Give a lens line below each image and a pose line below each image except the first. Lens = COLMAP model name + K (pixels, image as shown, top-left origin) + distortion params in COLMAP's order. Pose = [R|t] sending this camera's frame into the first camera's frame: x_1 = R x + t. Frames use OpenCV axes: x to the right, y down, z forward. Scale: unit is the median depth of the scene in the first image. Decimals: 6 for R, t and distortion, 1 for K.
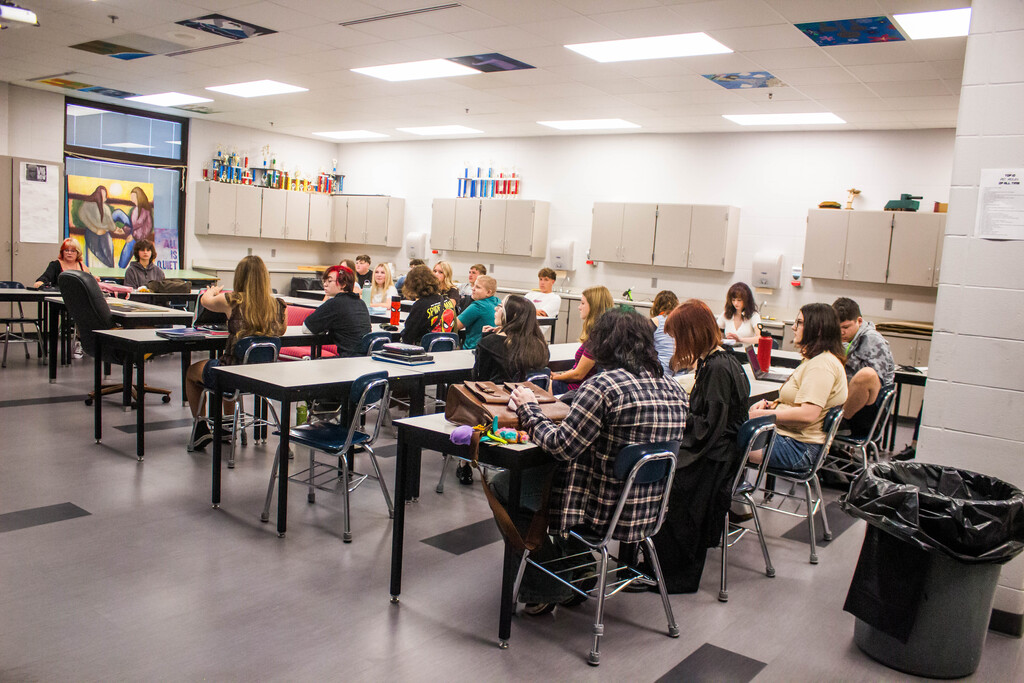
lens RADIAL K [[858.8, 0, 510.1], [0, 858.8, 340.2], [0, 0, 1]] dist [-0.003129, 0.003533]
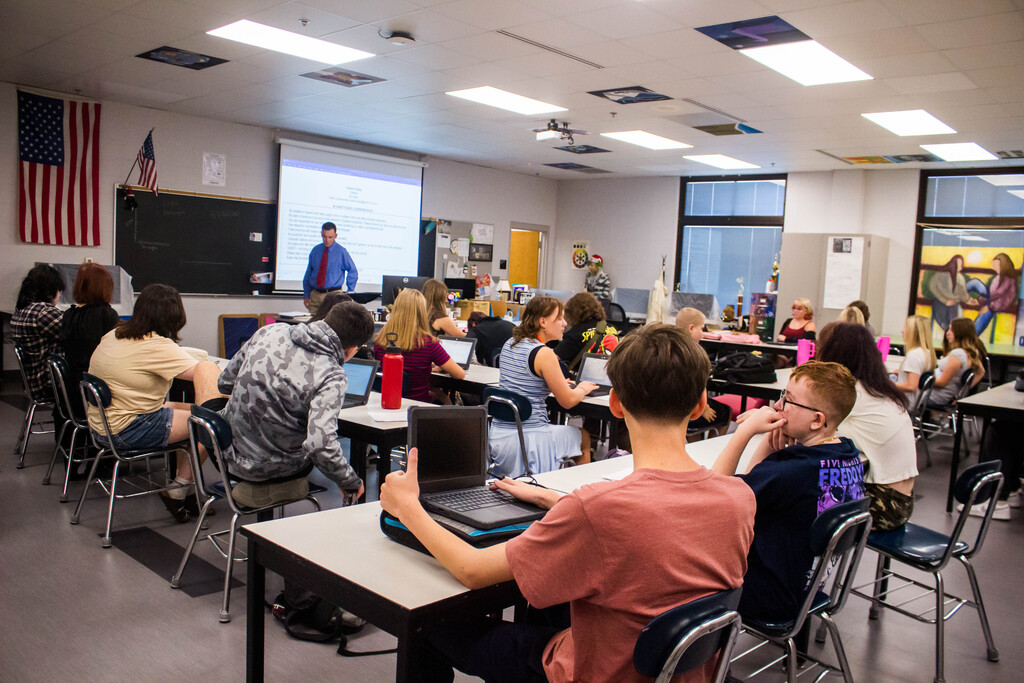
lens RADIAL K [[858.8, 0, 509.9], [0, 858.8, 345.1], [0, 0, 1]] dist [-0.003129, 0.003533]
pose [[-0.086750, 0.007705, -0.996200, 0.517339], [-0.169434, 0.985288, 0.022375, -0.018254], [0.981716, 0.170731, -0.084168, 0.610714]]
